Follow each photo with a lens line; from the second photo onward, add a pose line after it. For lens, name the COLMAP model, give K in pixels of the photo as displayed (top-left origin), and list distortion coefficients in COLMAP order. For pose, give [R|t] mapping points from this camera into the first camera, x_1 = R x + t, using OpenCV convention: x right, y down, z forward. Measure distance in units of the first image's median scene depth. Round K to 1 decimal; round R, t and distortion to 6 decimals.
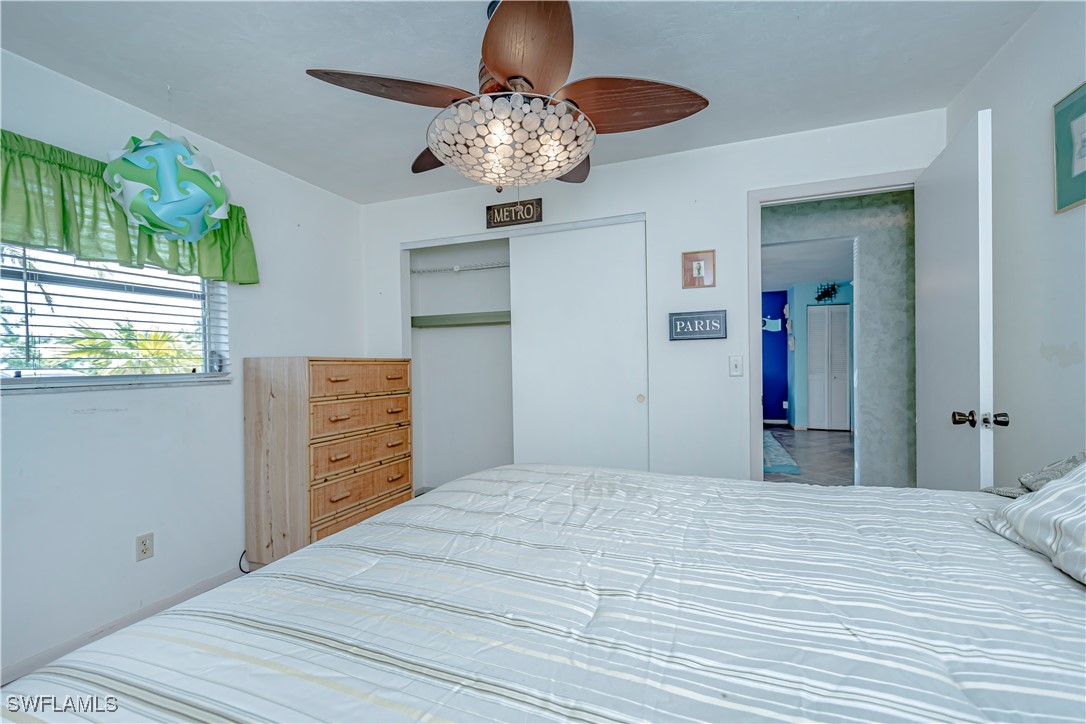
lens RADIAL K [[476.9, 0, 542.6], [0, 476.9, 368.6], [0, 0, 1]] dist [0.007427, -0.004664]
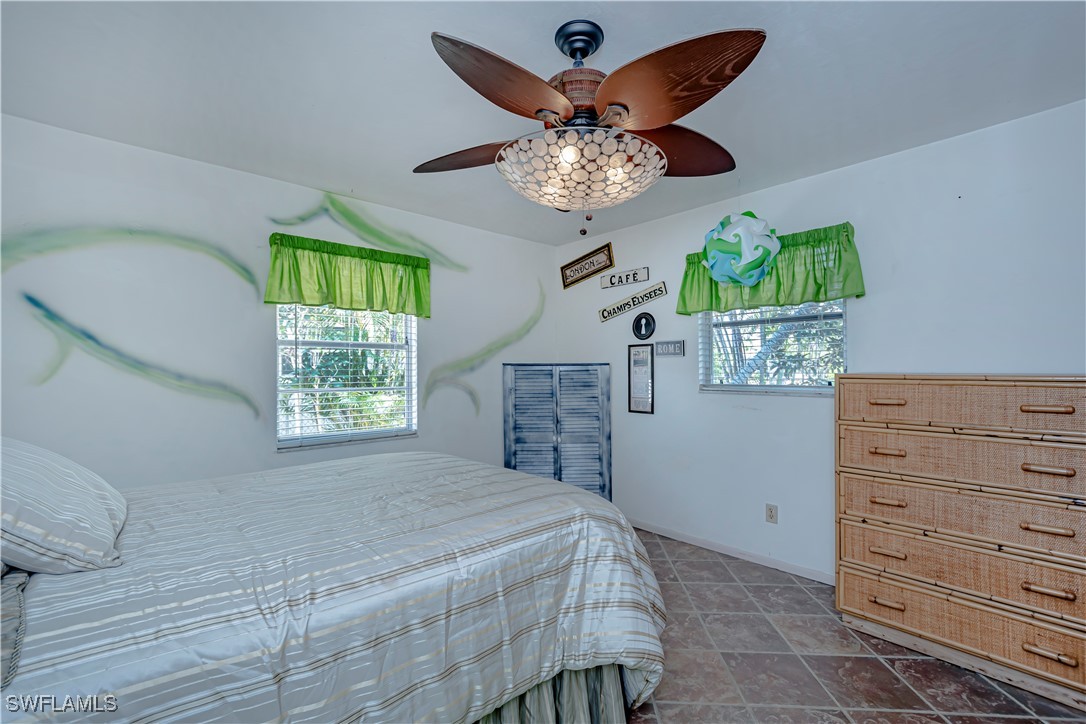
lens RADIAL K [[476.9, 0, 542.1], [0, 476.9, 364.3], [0, 0, 1]] dist [0.007427, -0.004664]
pose [[-0.482949, 0.007420, -0.875617, 0.540588], [0.005558, 0.999970, 0.005409, -0.048330], [0.875631, -0.002255, -0.482975, 0.894825]]
